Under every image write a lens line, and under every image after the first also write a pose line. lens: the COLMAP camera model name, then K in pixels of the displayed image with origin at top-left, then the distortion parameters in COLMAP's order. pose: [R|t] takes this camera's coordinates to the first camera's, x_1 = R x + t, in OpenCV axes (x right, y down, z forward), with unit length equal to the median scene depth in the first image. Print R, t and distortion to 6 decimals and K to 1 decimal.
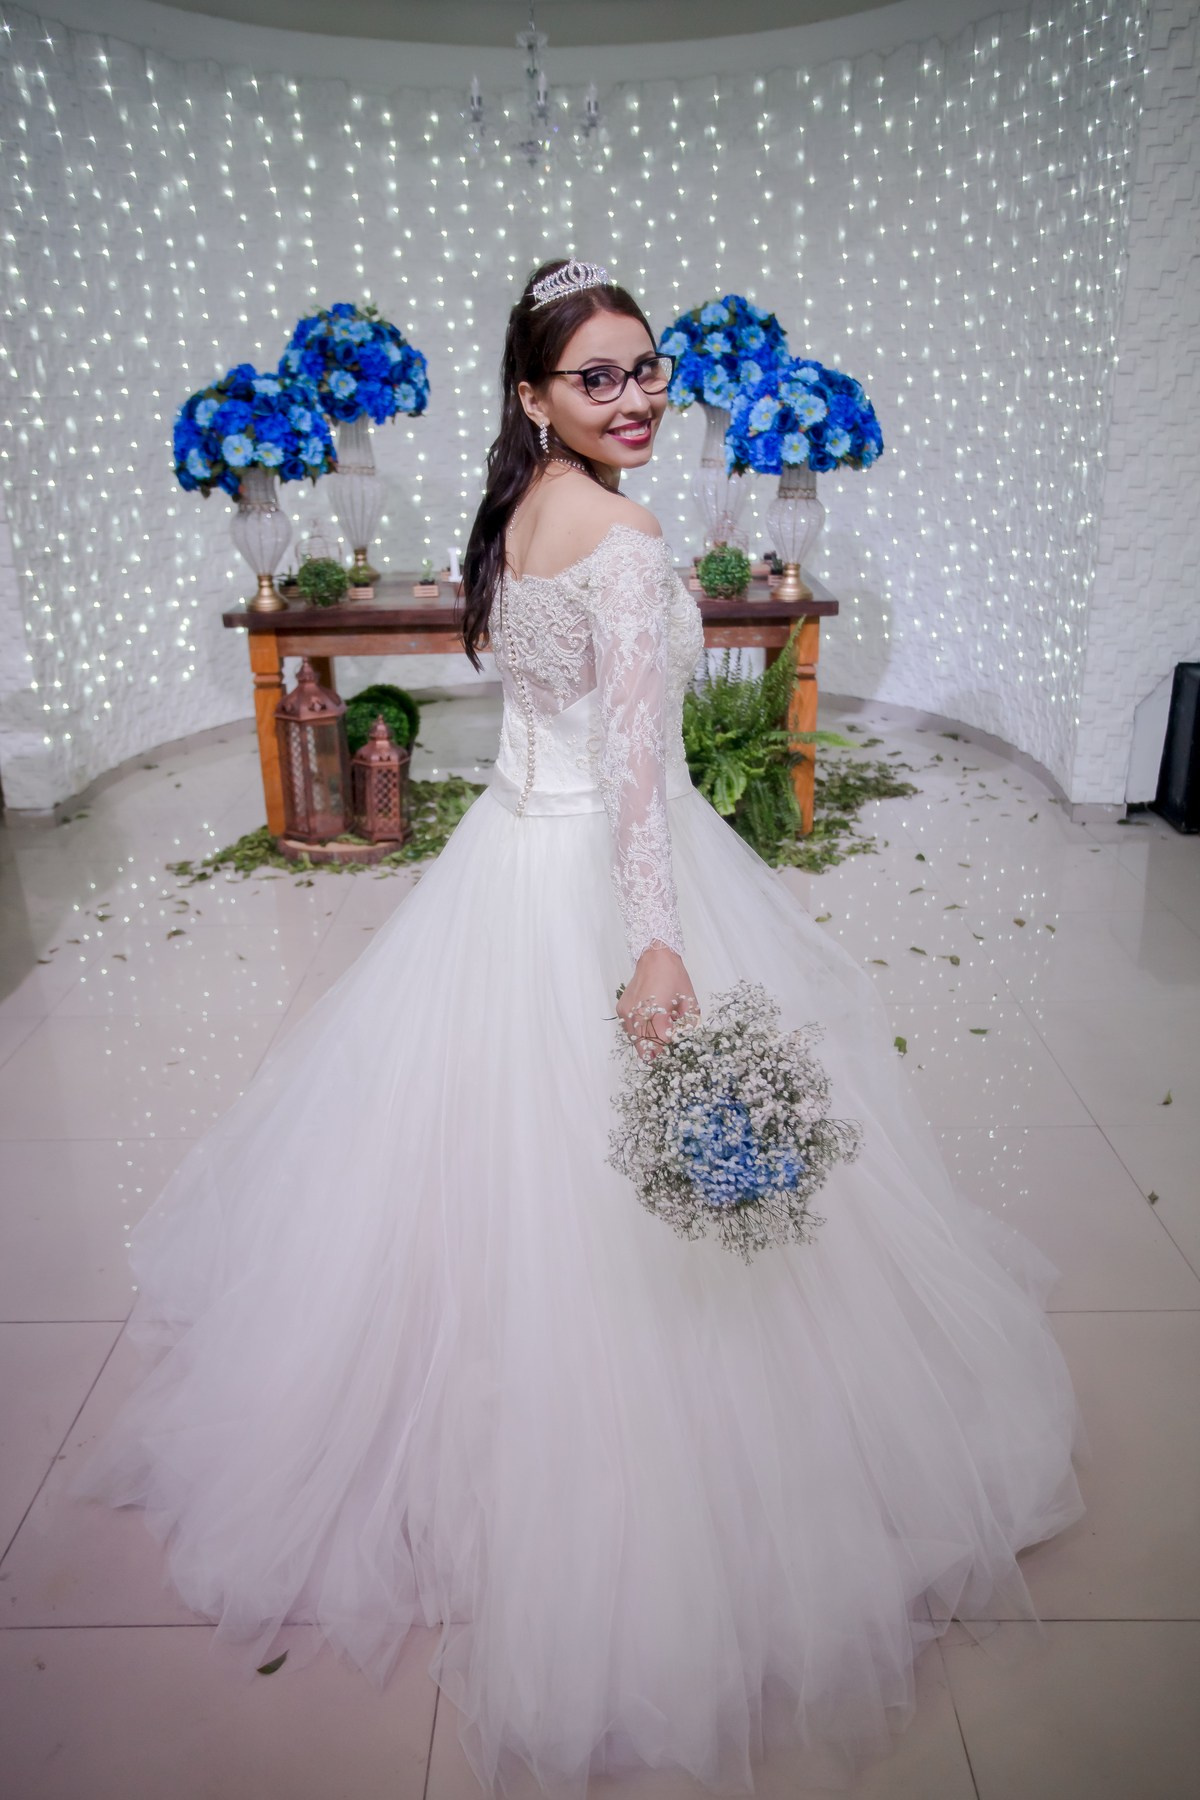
lens RADIAL K [[1481.3, 0, 605.0], [0, 1481.3, 929.7], [0, 0, 1]] dist [-0.027488, 0.063210]
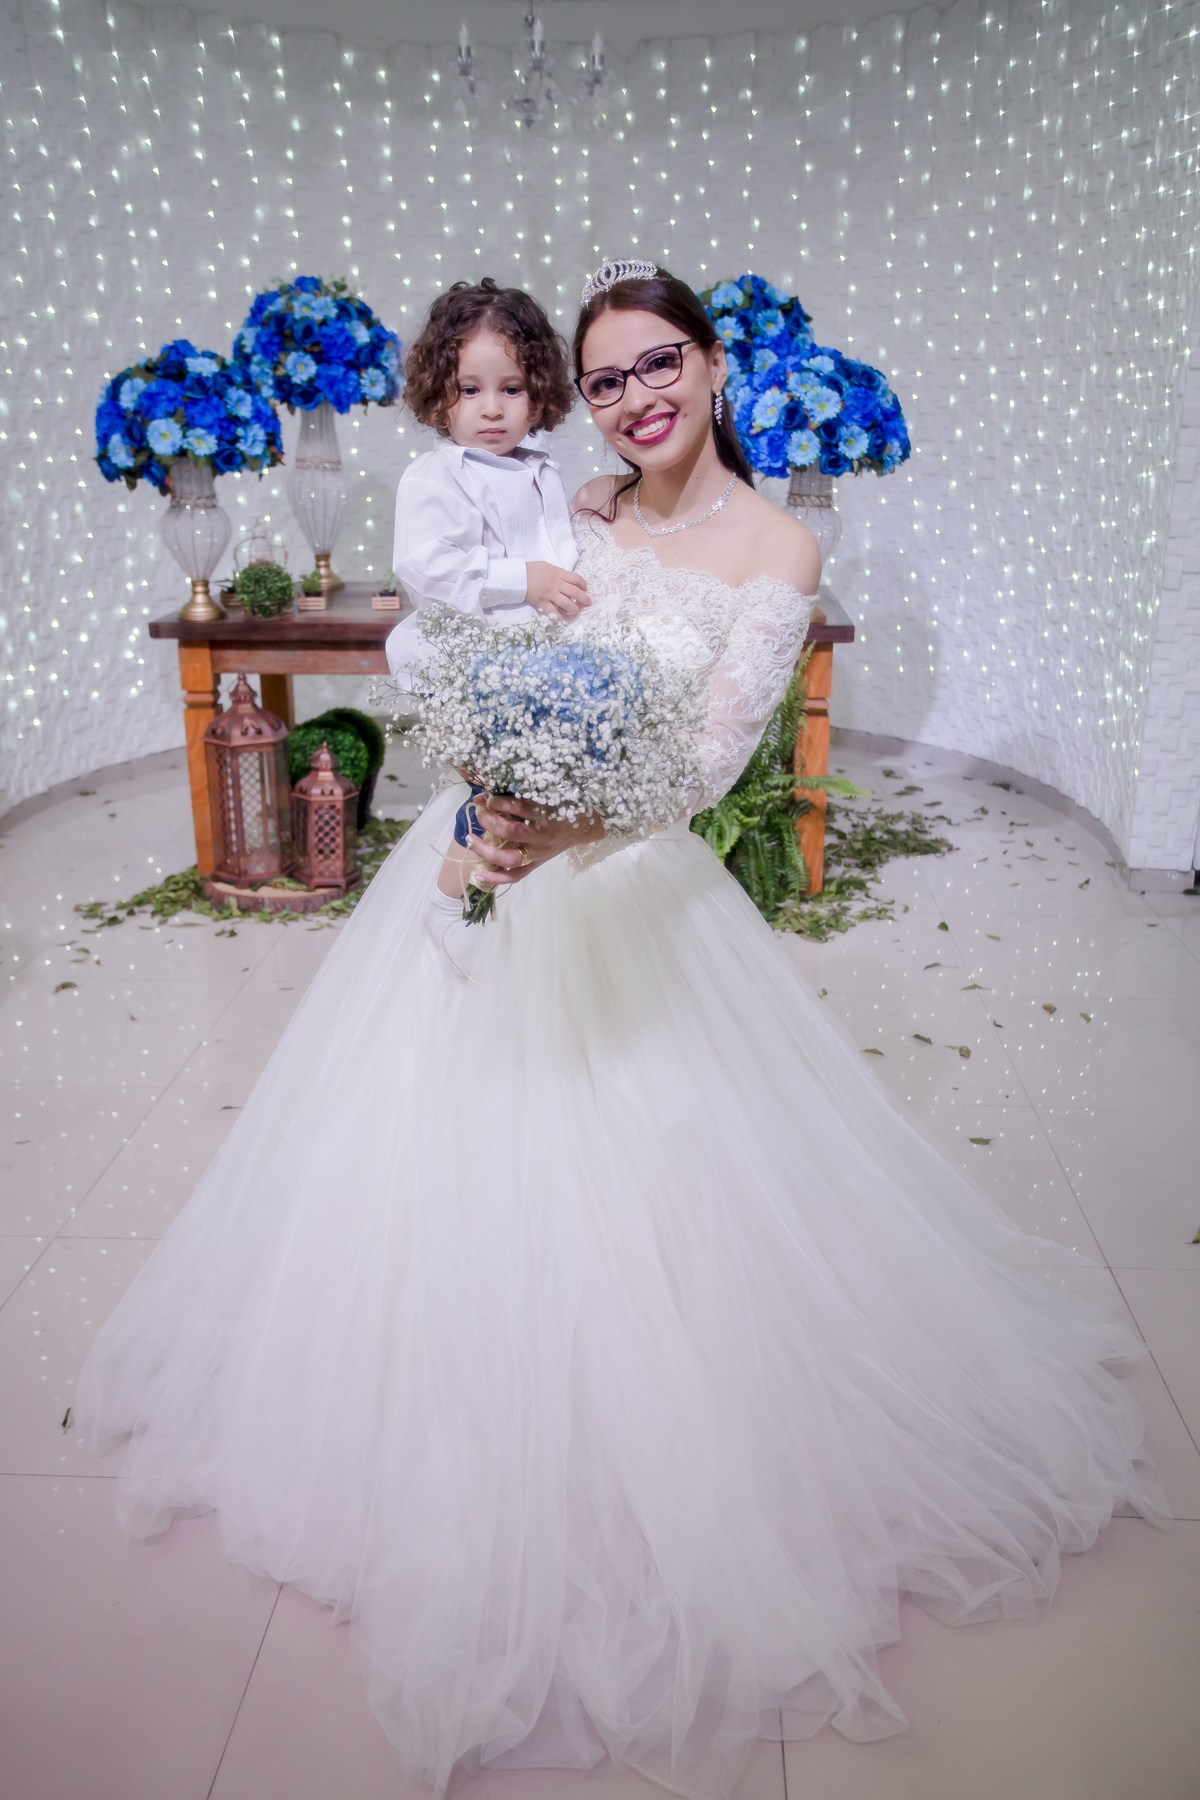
lens RADIAL K [[1622.1, 0, 604.3], [0, 1622.1, 922.7], [0, 0, 1]] dist [-0.008700, 0.069547]
pose [[0.998548, 0.033197, -0.042435, 0.054059], [-0.034747, 0.998736, -0.036325, -0.009584], [0.041176, 0.037747, 0.998439, 0.053752]]
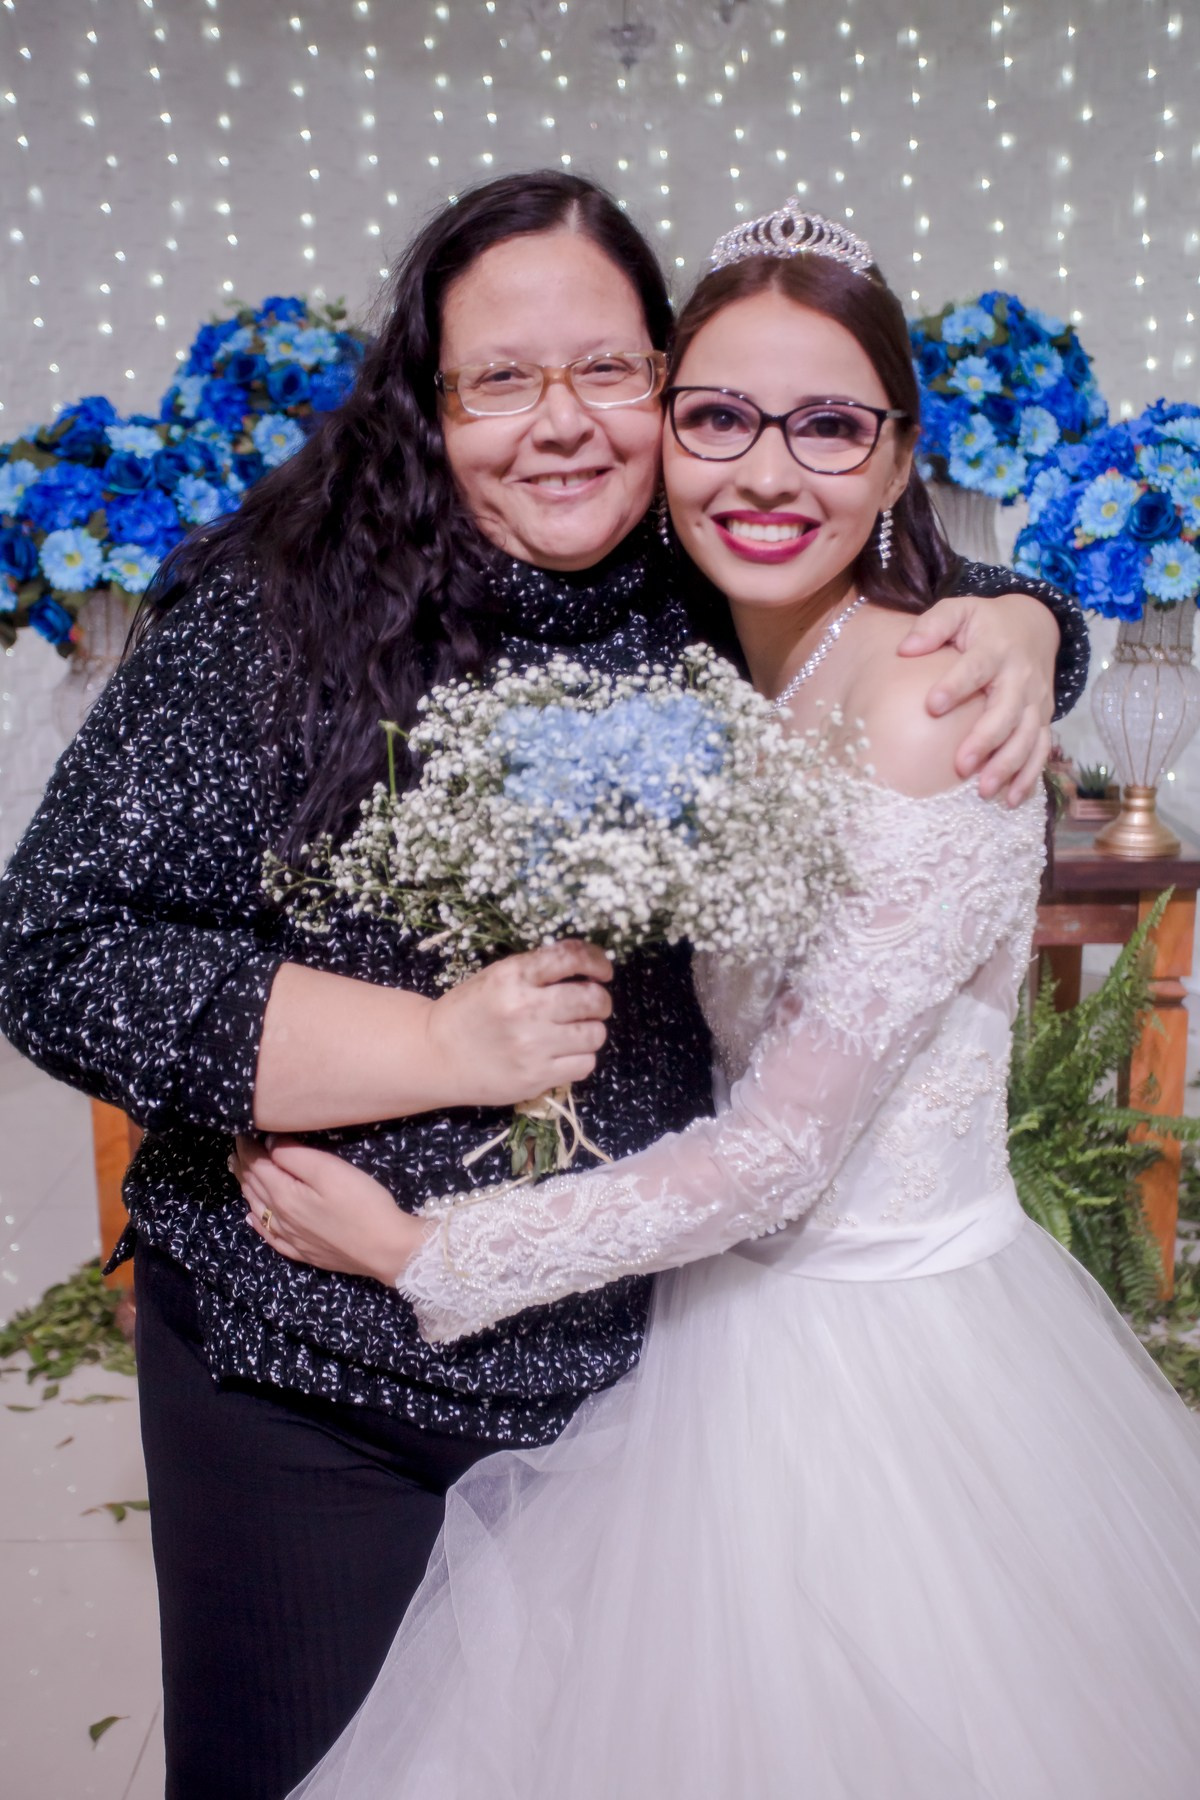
lens RADIAL K [[2026.0, 0, 595.4], [0, 2026.0, 897.4], [0, 0, 1]] dist [0.064691, 0.000000]
pose [[0.999901, 0.014005, -0.001252, -0.058096], [-0.014043, 0.990146, -0.139330, -0.100558], [-0.000711, 0.139334, 0.990245, 0.283337]]
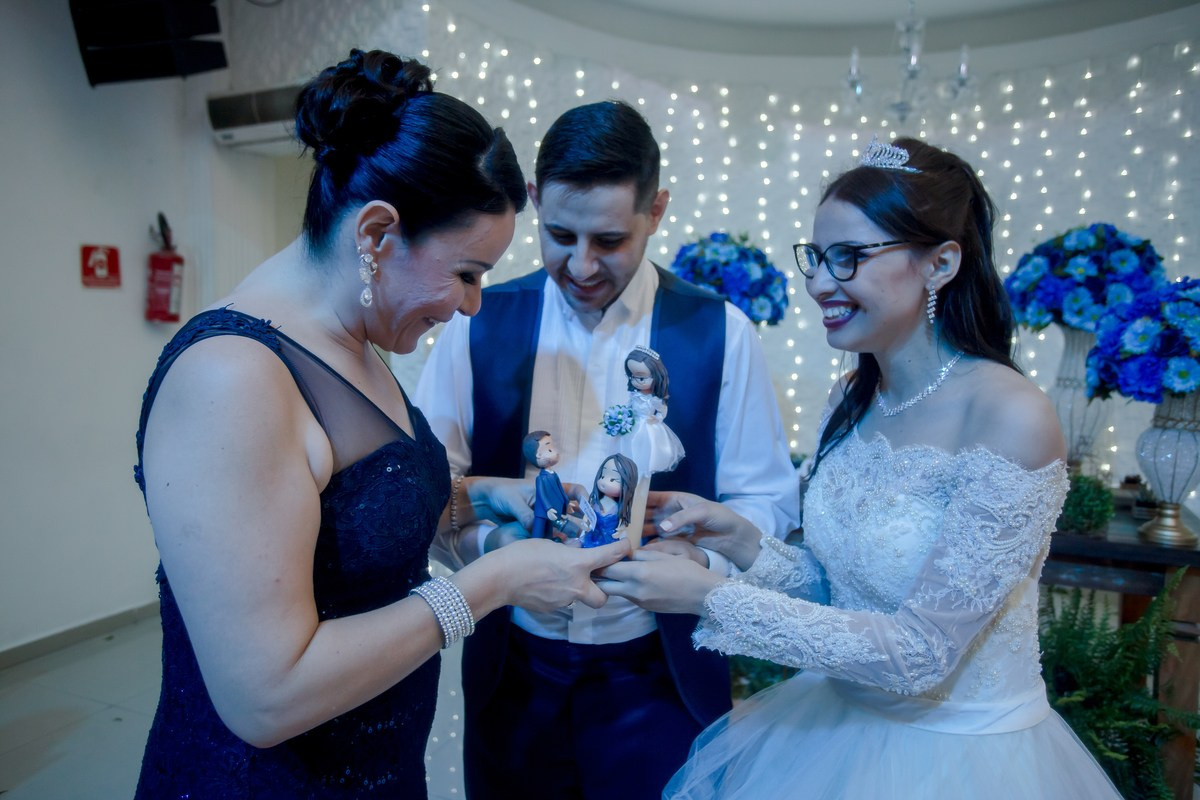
lens RADIAL K [[905.1, 0, 578.9], [0, 905.1, 387.7], [0, 0, 1]] dist [-0.018093, 0.043028]
pose [[0.910074, 0.067212, -0.408960, 0.023089], [-0.174801, 0.956950, -0.231716, -0.120594], [0.375780, 0.282365, 0.882643, 0.361443]]
